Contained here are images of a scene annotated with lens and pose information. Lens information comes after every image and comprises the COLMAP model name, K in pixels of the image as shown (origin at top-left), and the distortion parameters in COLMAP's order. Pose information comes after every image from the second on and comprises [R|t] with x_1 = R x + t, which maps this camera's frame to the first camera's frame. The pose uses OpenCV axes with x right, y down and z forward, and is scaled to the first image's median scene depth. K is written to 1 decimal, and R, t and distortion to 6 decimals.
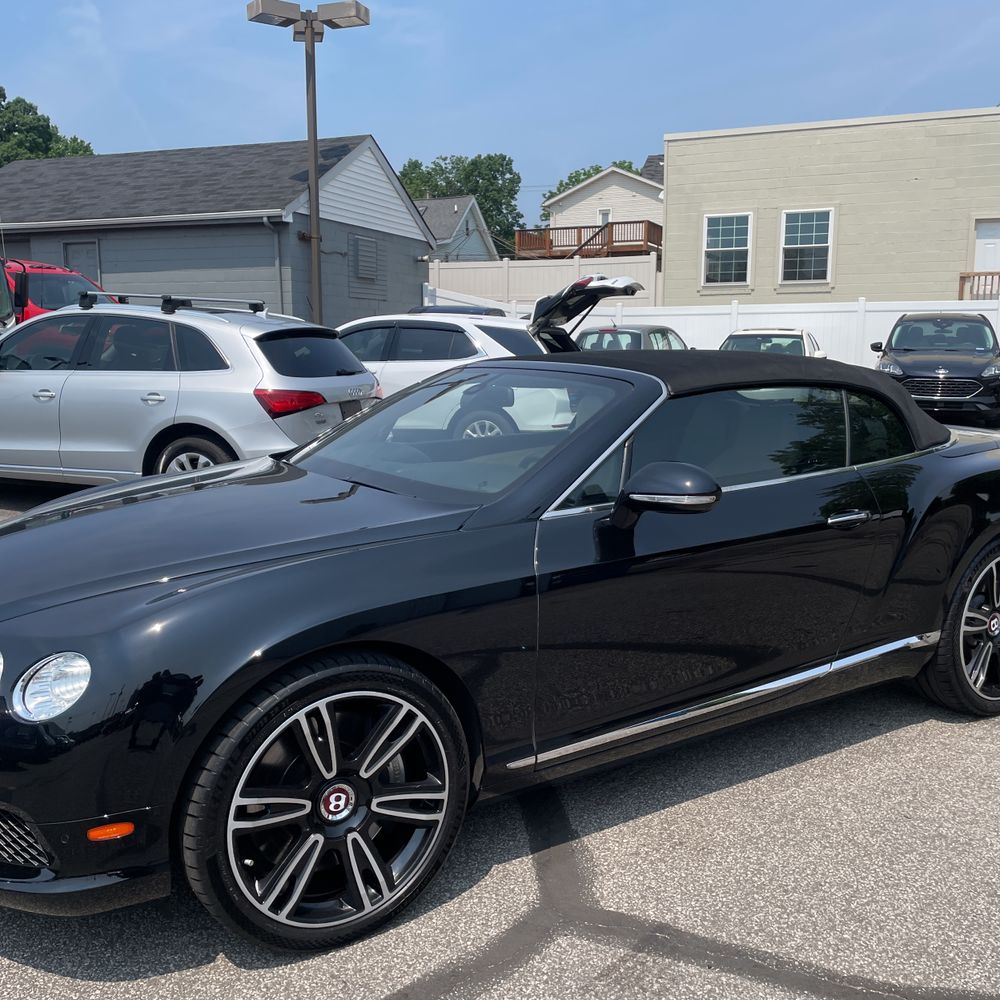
lens RADIAL K [[1006.6, 0, 500.3], [0, 1006.6, 498.0], [0, 0, 1]] dist [0.093849, -0.144506]
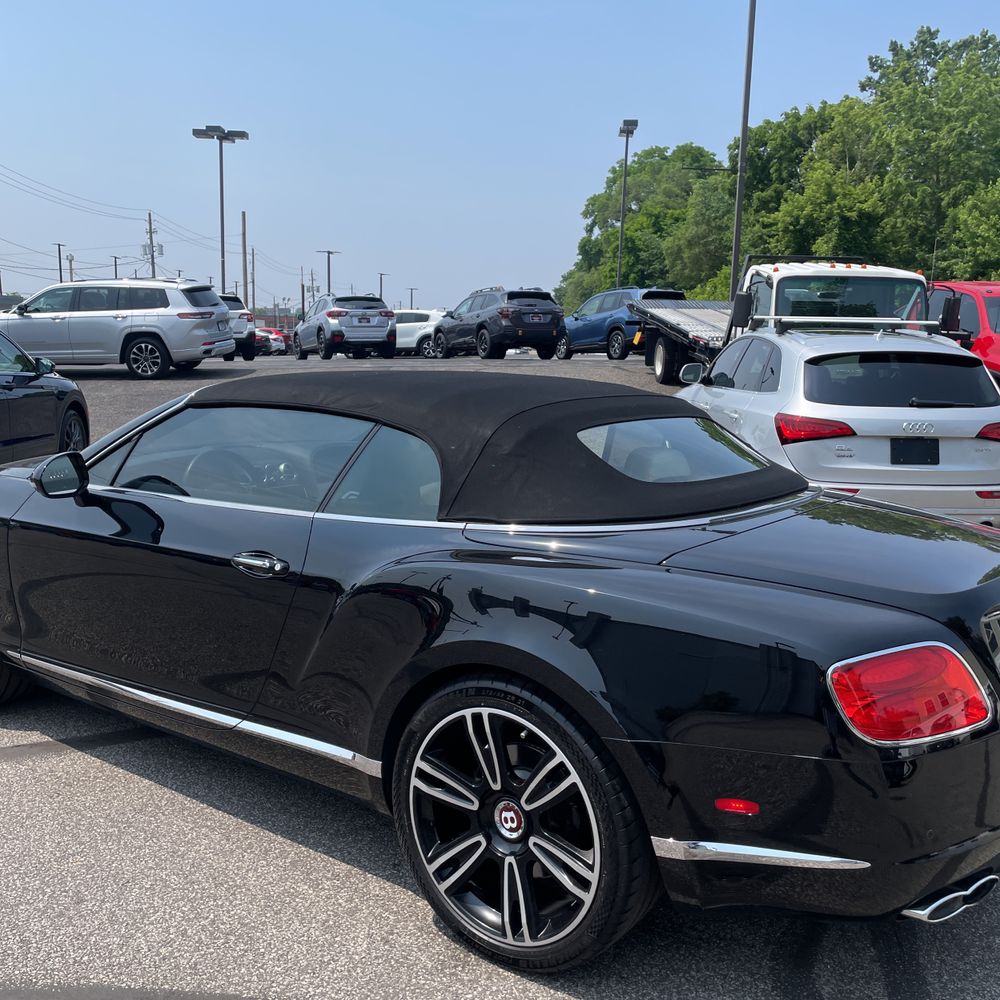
lens RADIAL K [[1006.6, 0, 500.3], [0, 1006.6, 498.0], [0, 0, 1]] dist [0.093849, -0.144506]
pose [[0.355868, 0.150829, -0.922284, 0.402558], [-0.174133, 0.980309, 0.093128, -0.050713], [0.918170, 0.127459, 0.375125, 0.285407]]
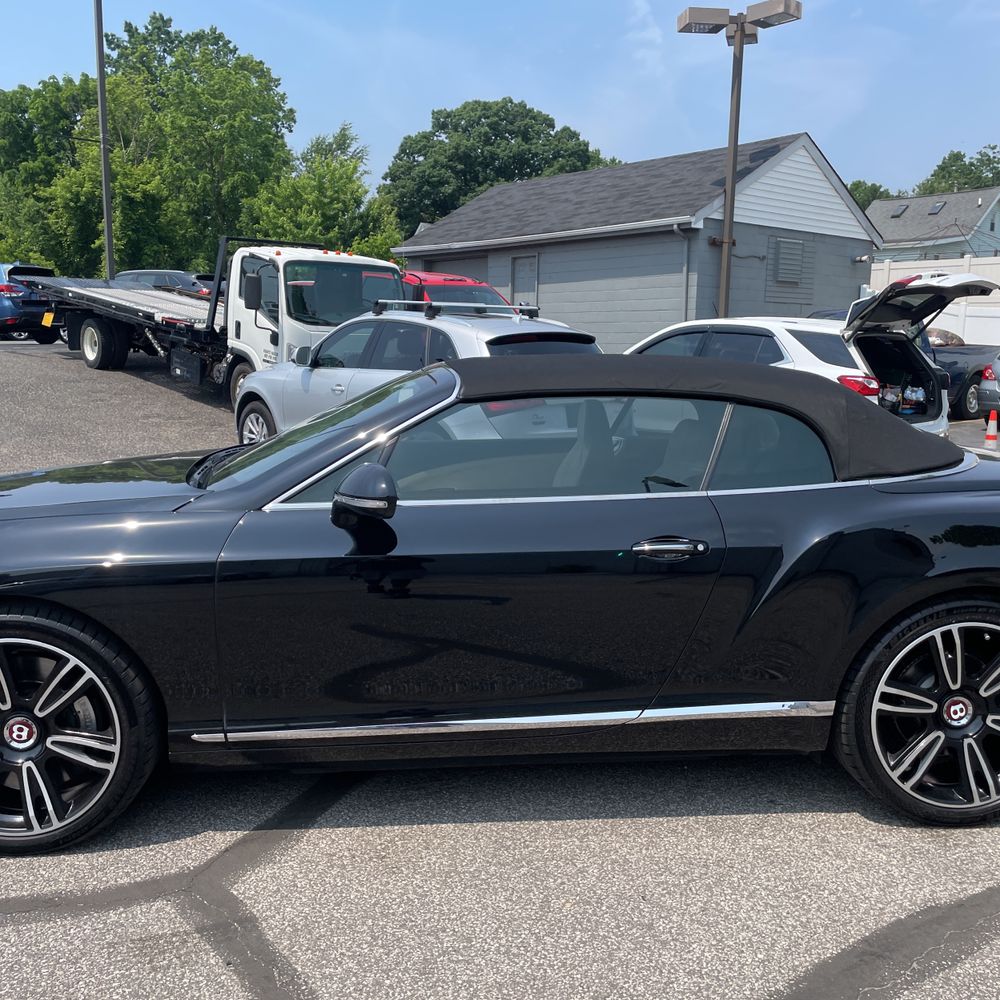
lens RADIAL K [[1006.6, 0, 500.3], [0, 1006.6, 498.0], [0, 0, 1]] dist [0.093849, -0.144506]
pose [[0.877250, 0.083858, -0.472652, 0.207298], [-0.086902, 0.996097, 0.015435, -0.008016], [0.472102, 0.027534, 0.881114, 0.054891]]
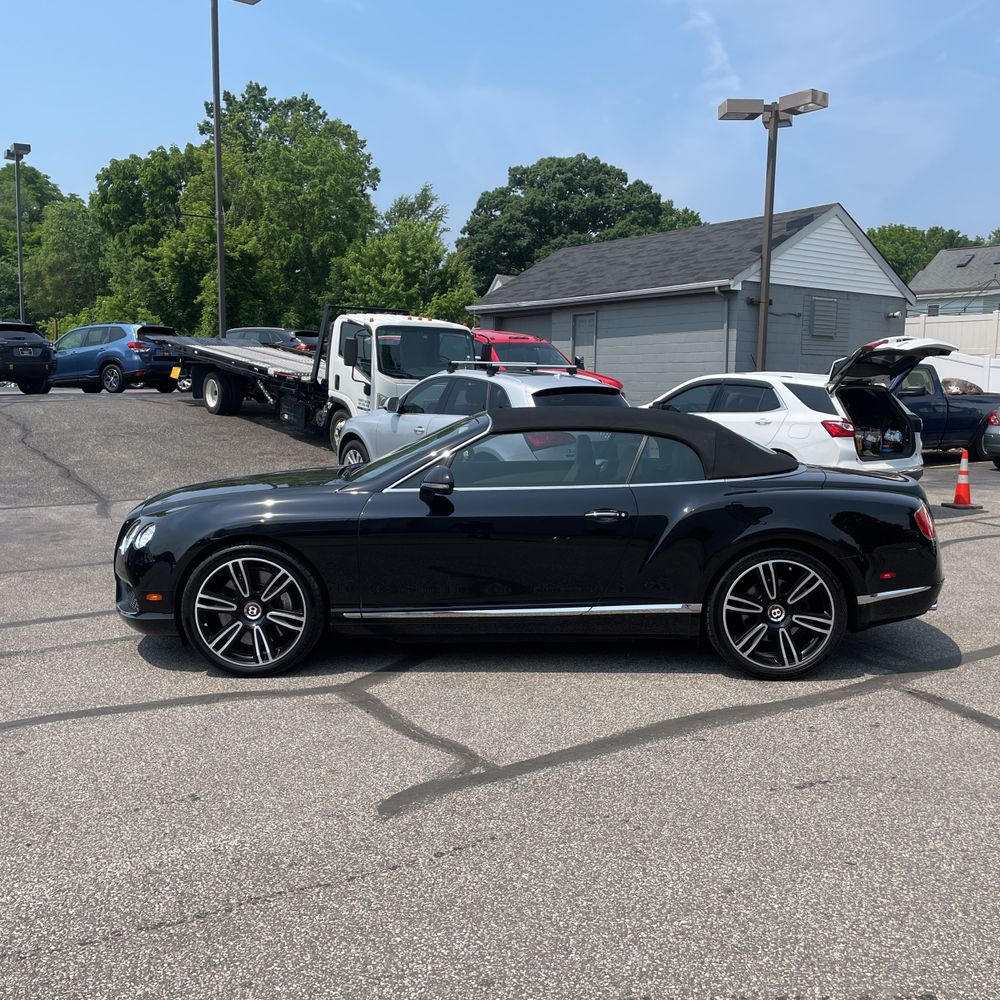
lens RADIAL K [[1006.6, 0, 500.3], [0, 1006.6, 498.0], [0, 0, 1]] dist [0.093849, -0.144506]
pose [[0.839300, 0.069412, -0.539219, 0.347296], [-0.096034, 0.995149, -0.021375, 0.014007], [0.535119, 0.069724, 0.841894, -0.132770]]
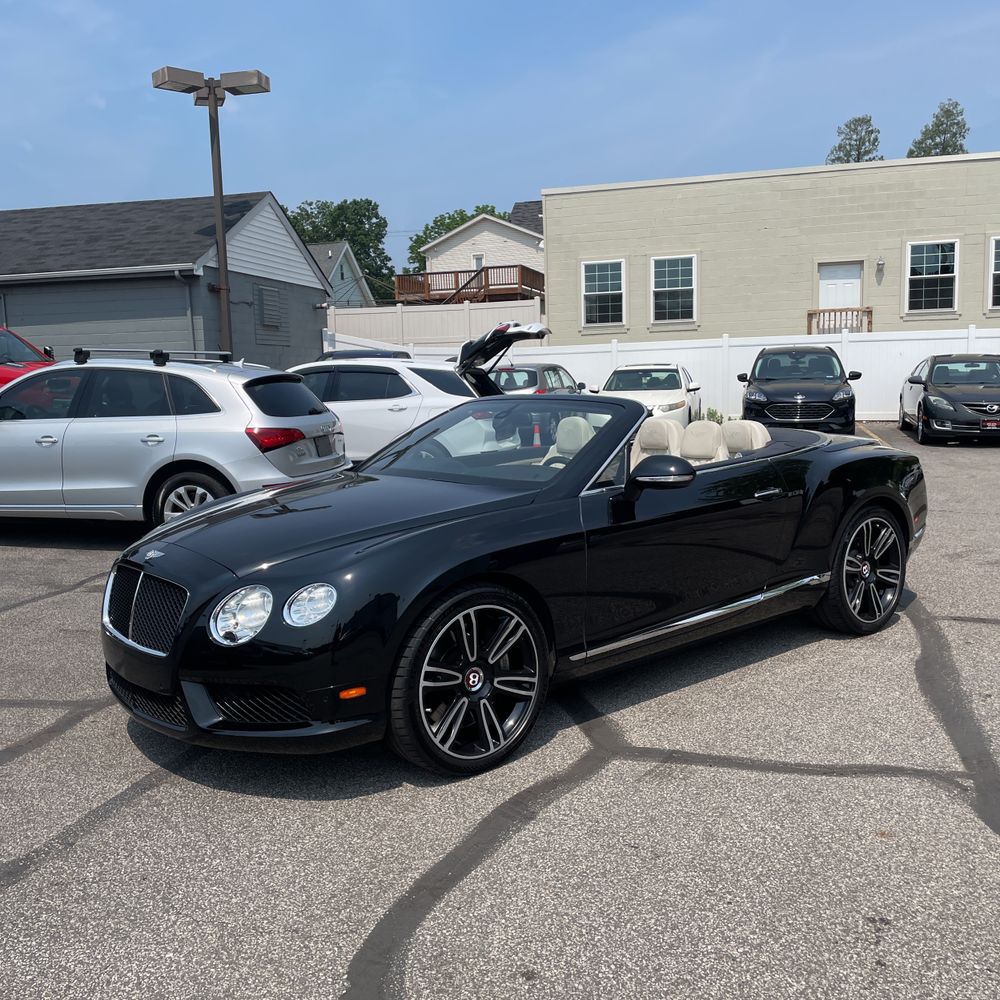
lens RADIAL K [[1006.6, 0, 500.3], [0, 1006.6, 498.0], [0, 0, 1]] dist [0.093849, -0.144506]
pose [[0.991316, -0.043560, 0.124078, -0.071294], [0.048236, 0.998225, -0.034936, 0.019162], [-0.122336, 0.040618, 0.991657, -0.131051]]
